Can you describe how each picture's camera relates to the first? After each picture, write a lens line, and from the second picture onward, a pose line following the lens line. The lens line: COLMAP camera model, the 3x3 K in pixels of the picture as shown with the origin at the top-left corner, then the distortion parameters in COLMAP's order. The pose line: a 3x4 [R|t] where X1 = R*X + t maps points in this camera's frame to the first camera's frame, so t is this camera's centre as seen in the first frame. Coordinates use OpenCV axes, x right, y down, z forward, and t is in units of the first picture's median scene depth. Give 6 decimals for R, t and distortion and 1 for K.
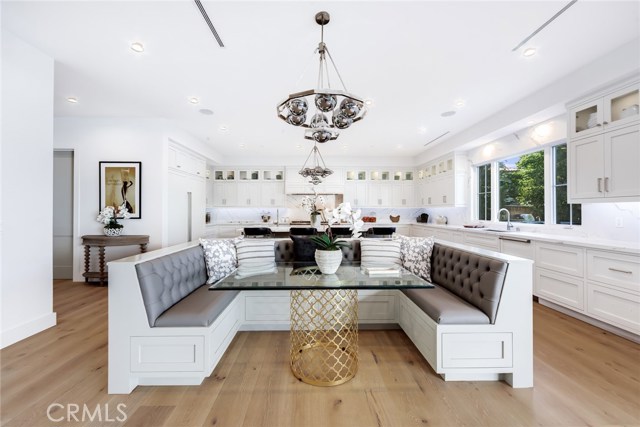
lens RADIAL K [[252.3, 0, 316.8], [0, 252.3, 210.7], [0, 0, 1]] dist [-0.021647, -0.000181]
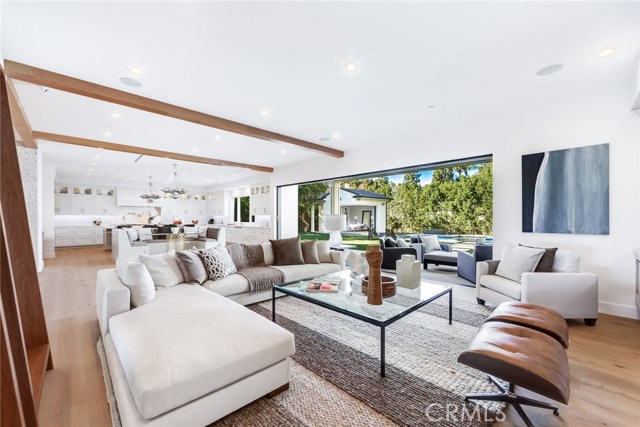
lens RADIAL K [[252.3, 0, 317.7], [0, 252.3, 217.1], [0, 0, 1]] dist [-0.021647, -0.000181]
pose [[0.726622, 0.003733, 0.687027, -0.305091], [-0.000935, 0.999990, -0.004444, 0.004902], [-0.687037, 0.002586, 0.726618, -0.973222]]
